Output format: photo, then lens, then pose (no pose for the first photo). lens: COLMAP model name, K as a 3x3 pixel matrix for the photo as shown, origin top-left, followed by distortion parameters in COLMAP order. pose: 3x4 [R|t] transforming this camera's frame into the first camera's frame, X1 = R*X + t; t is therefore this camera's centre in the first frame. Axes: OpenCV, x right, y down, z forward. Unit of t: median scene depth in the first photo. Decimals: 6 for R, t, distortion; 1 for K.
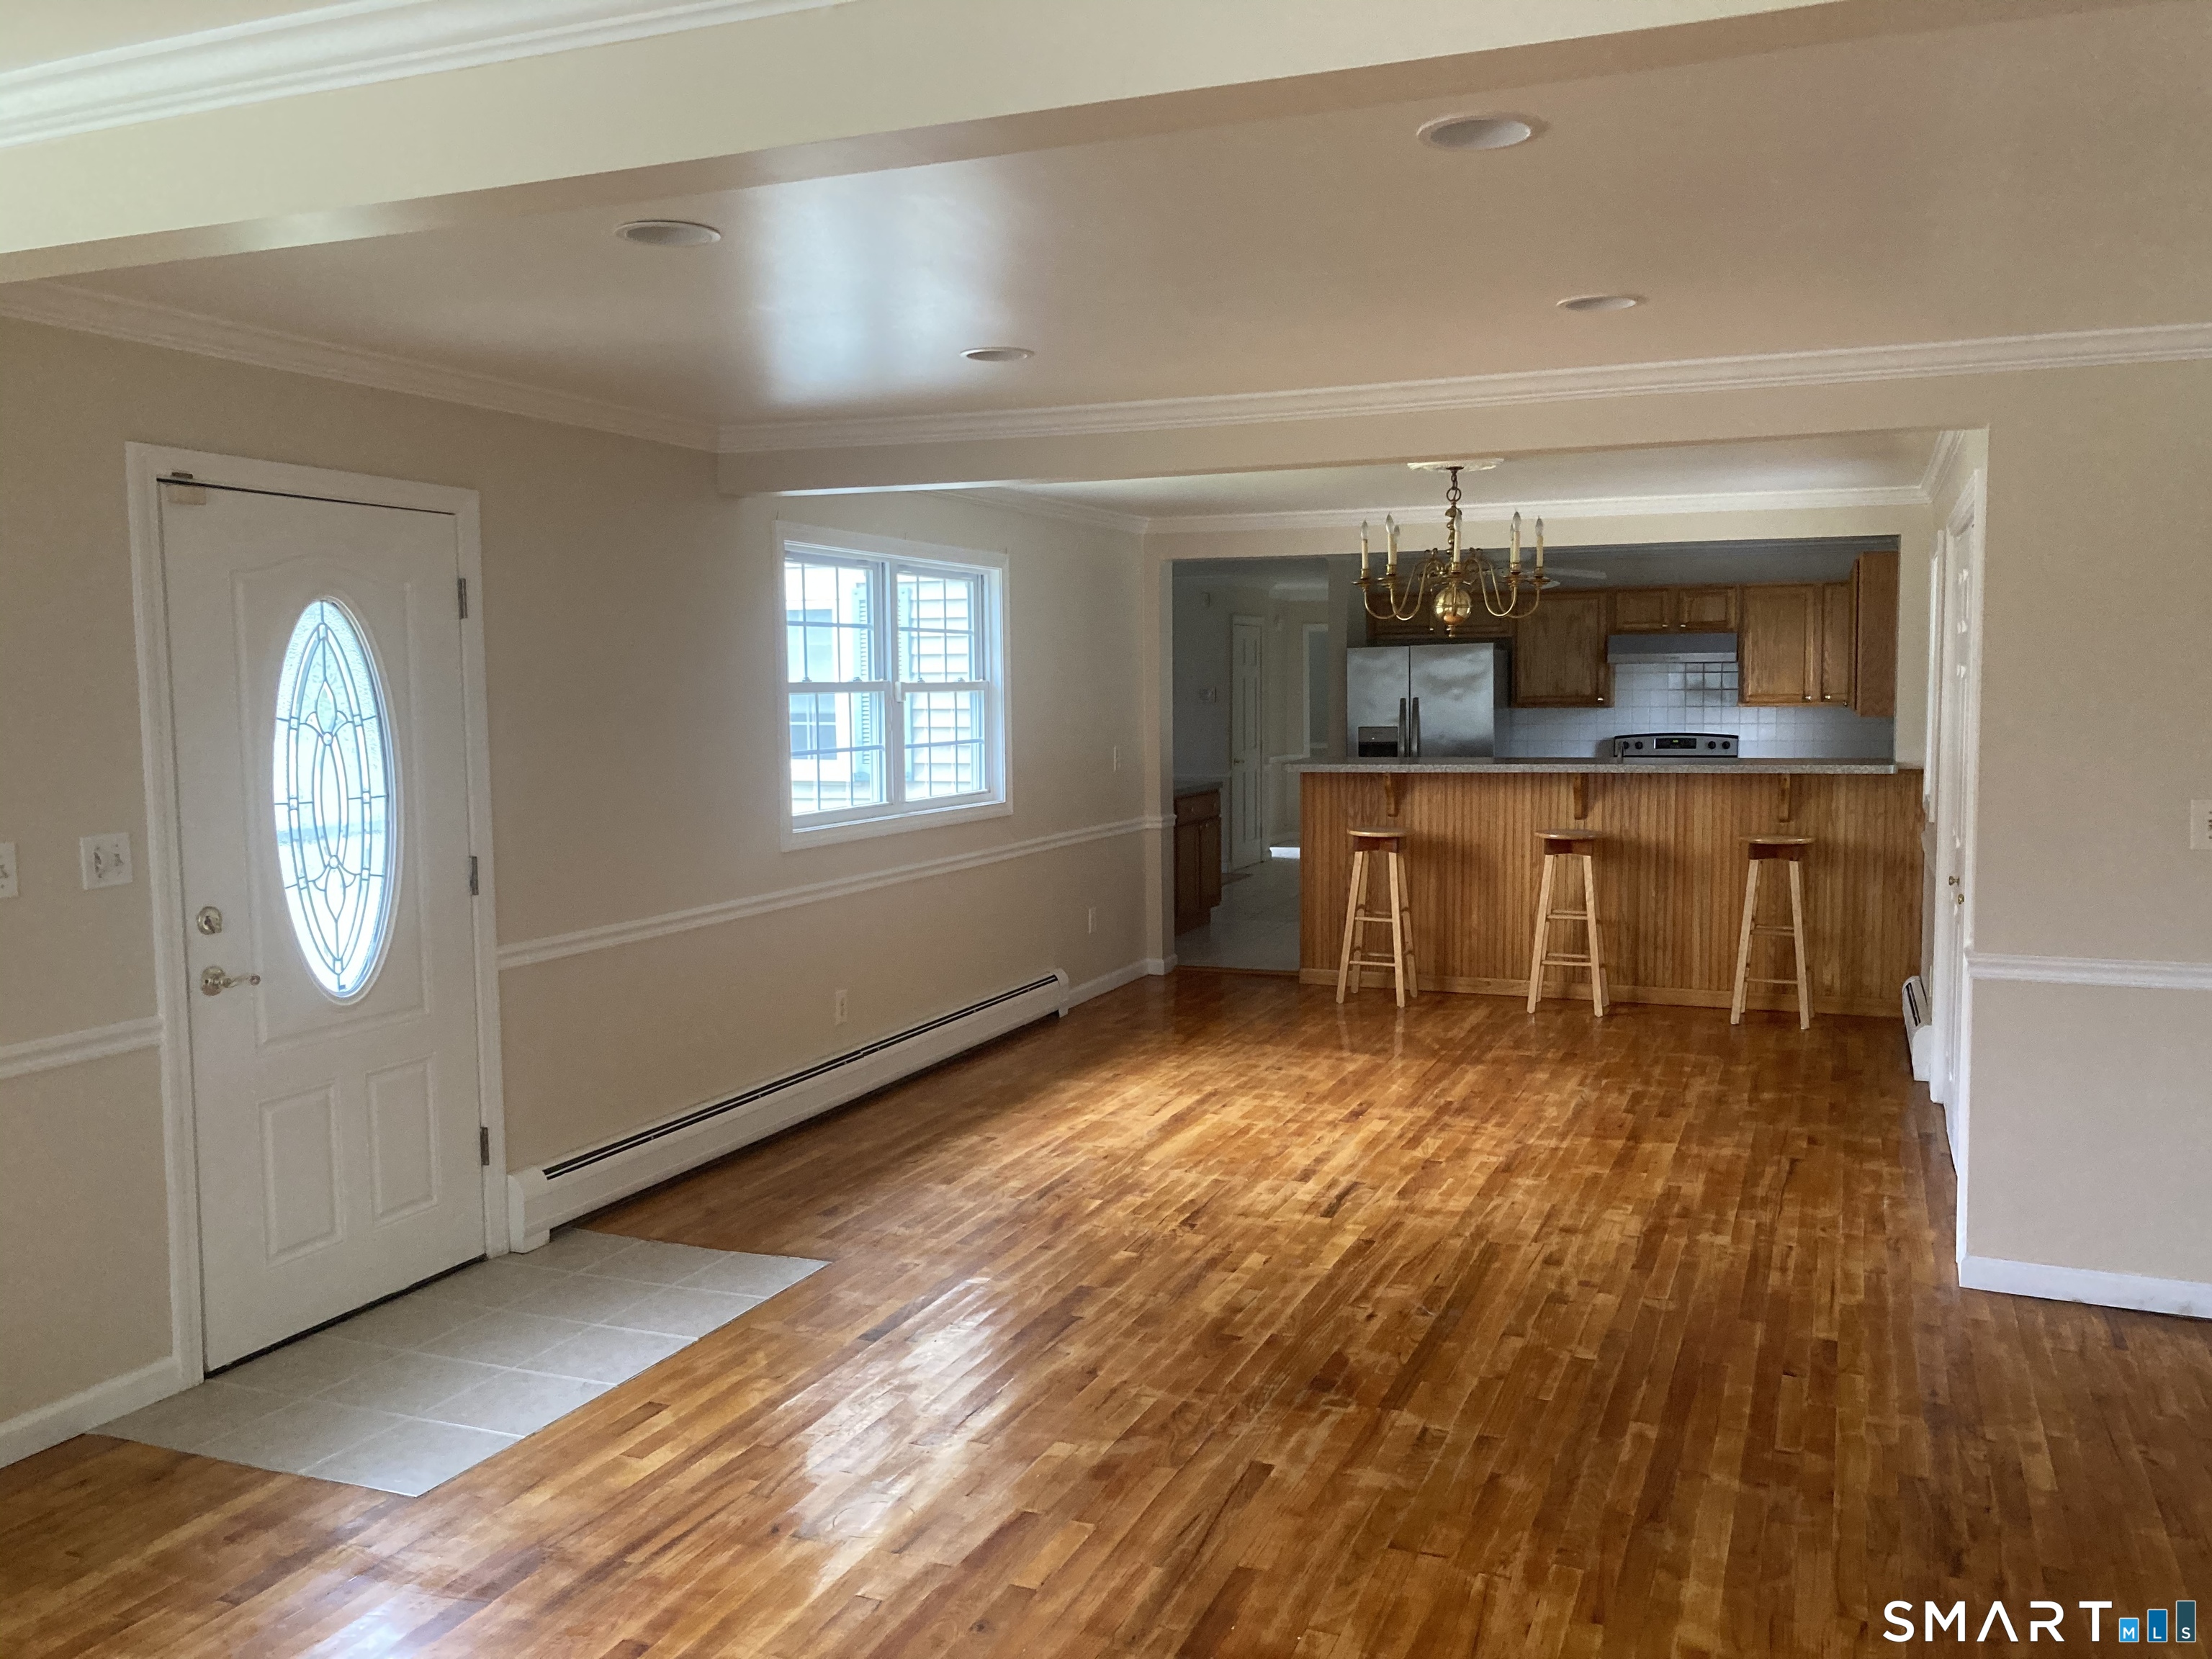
lens RADIAL K [[1807.5, 0, 1120.5], [0, 1807.5, 830.1], [0, 0, 1]] dist [0.031297, -0.018514]
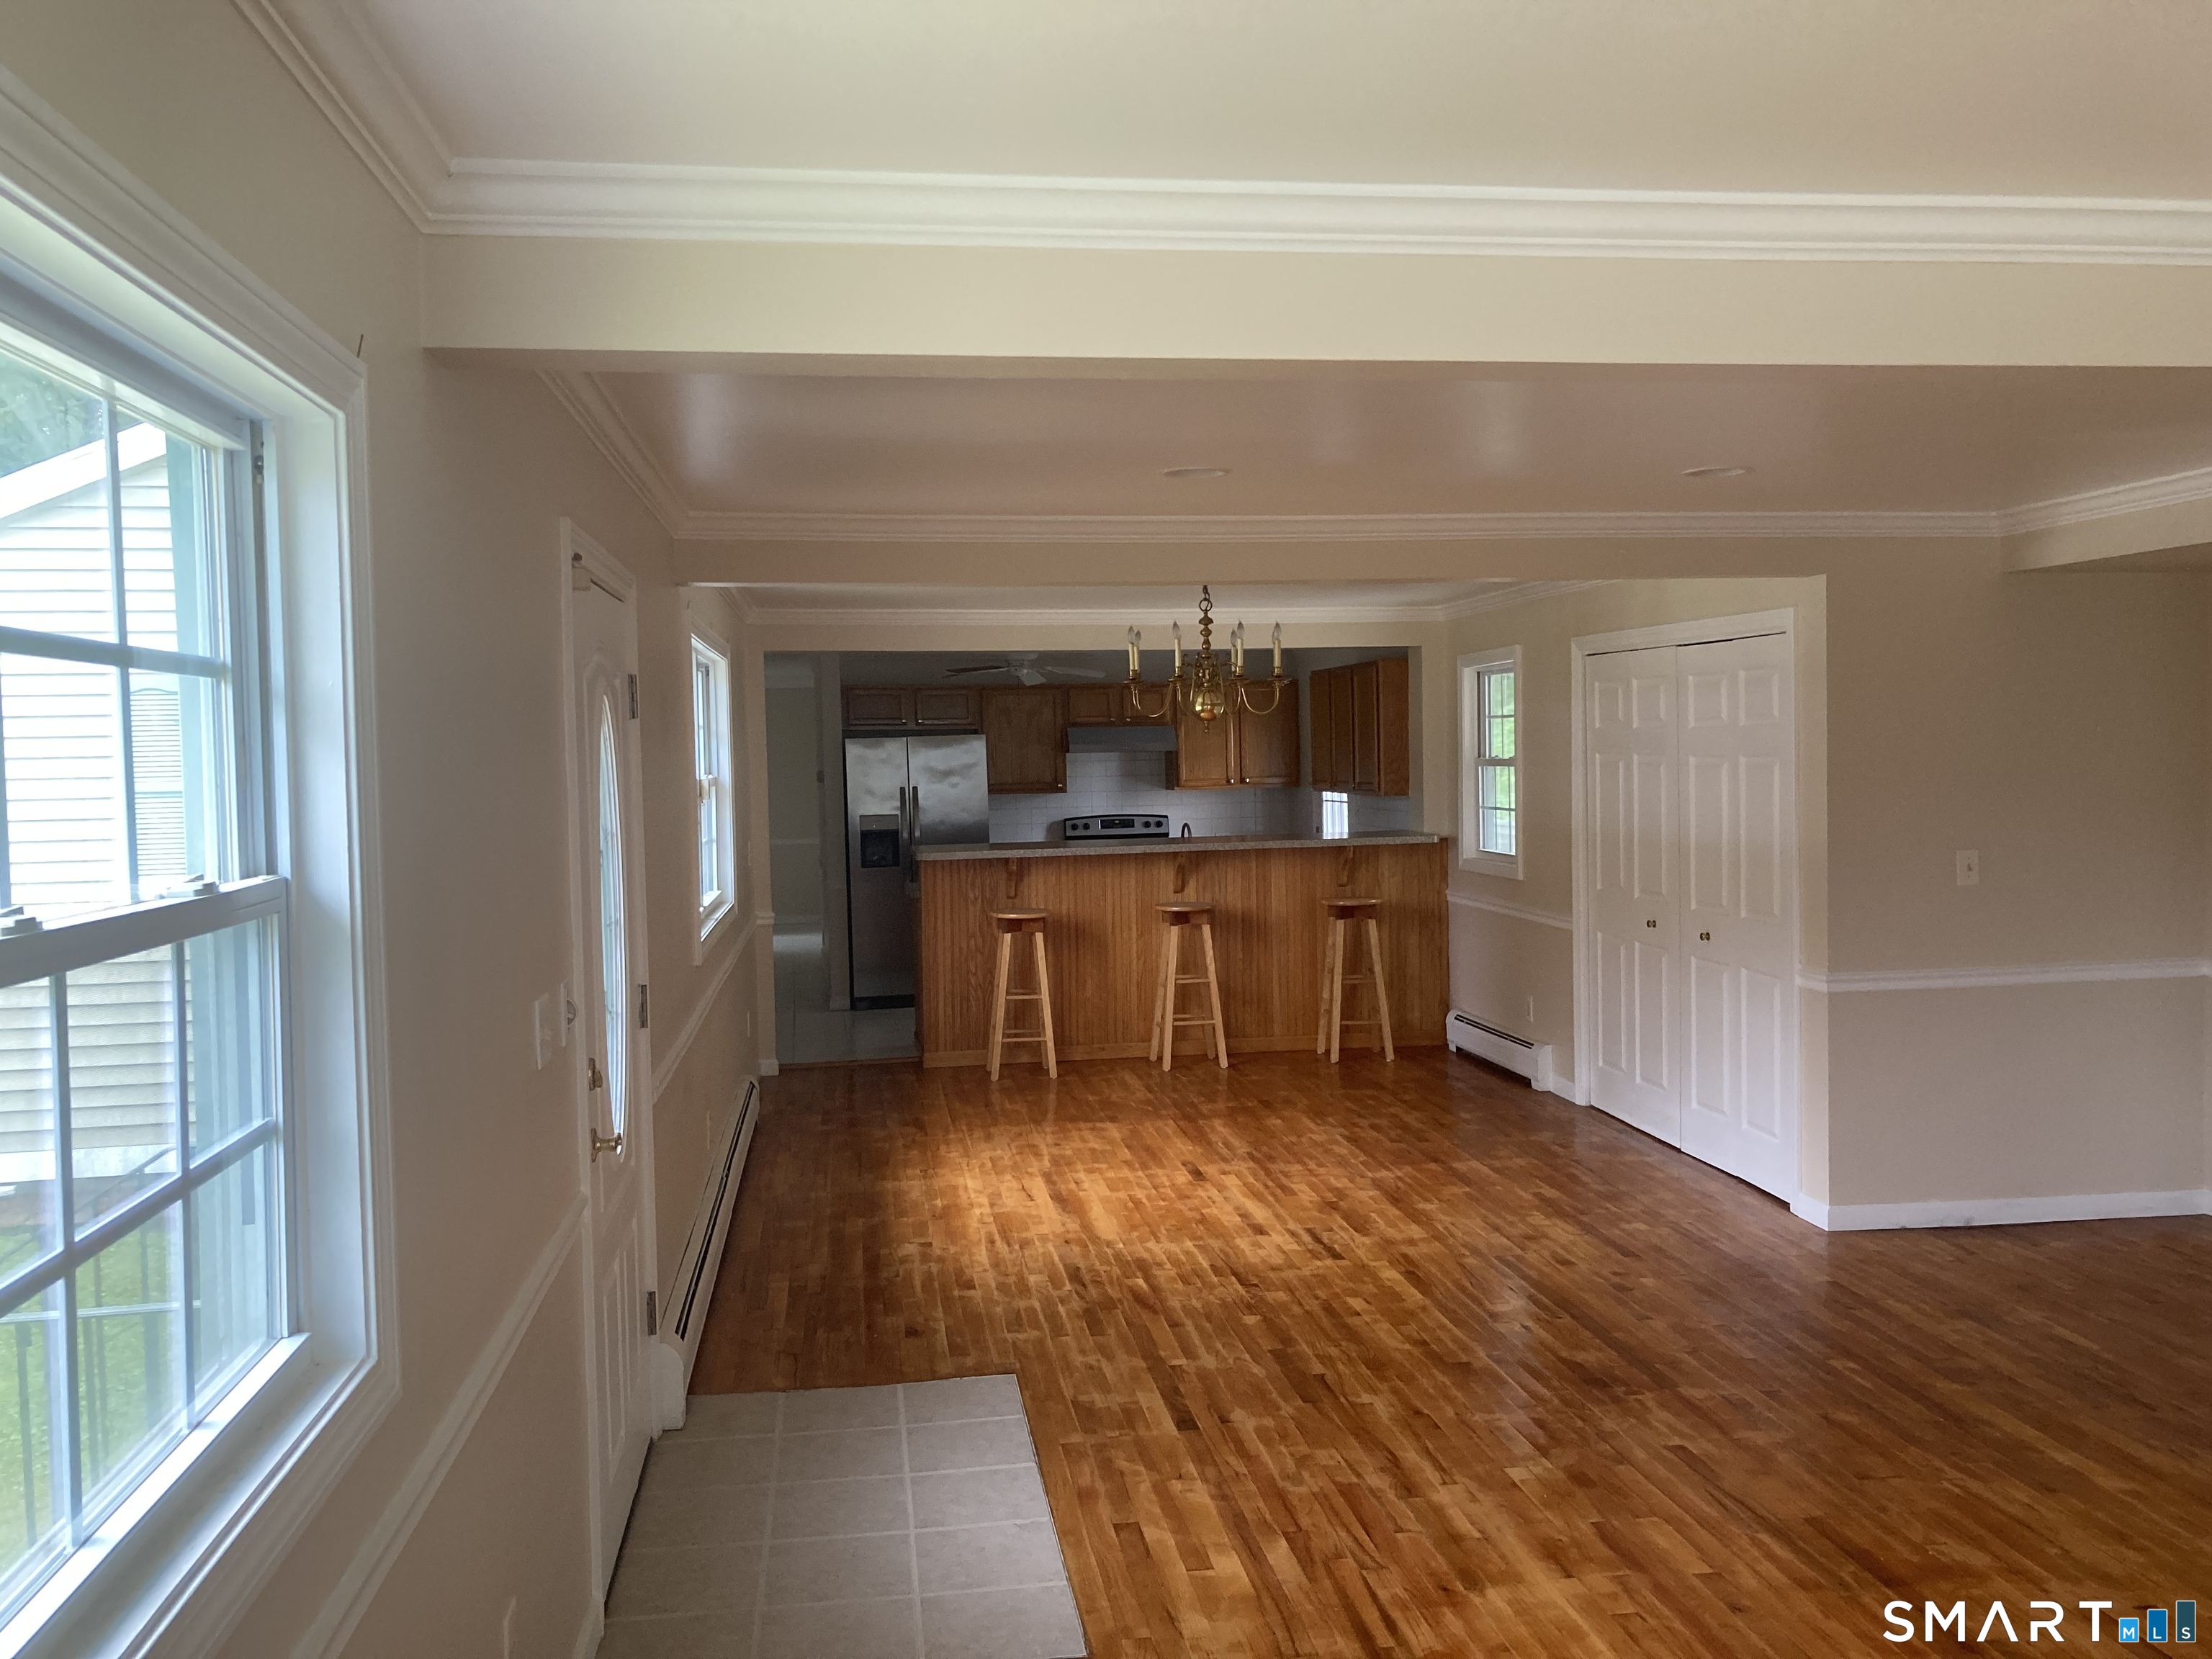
lens RADIAL K [[1807.5, 0, 1120.7], [0, 1807.5, 816.5], [0, 0, 1]] dist [0.031297, -0.018514]
pose [[0.862091, -0.026386, 0.506067, -0.524605], [0.053598, 0.997790, -0.039281, -0.018203], [-0.503912, 0.060988, 0.861599, 0.095881]]
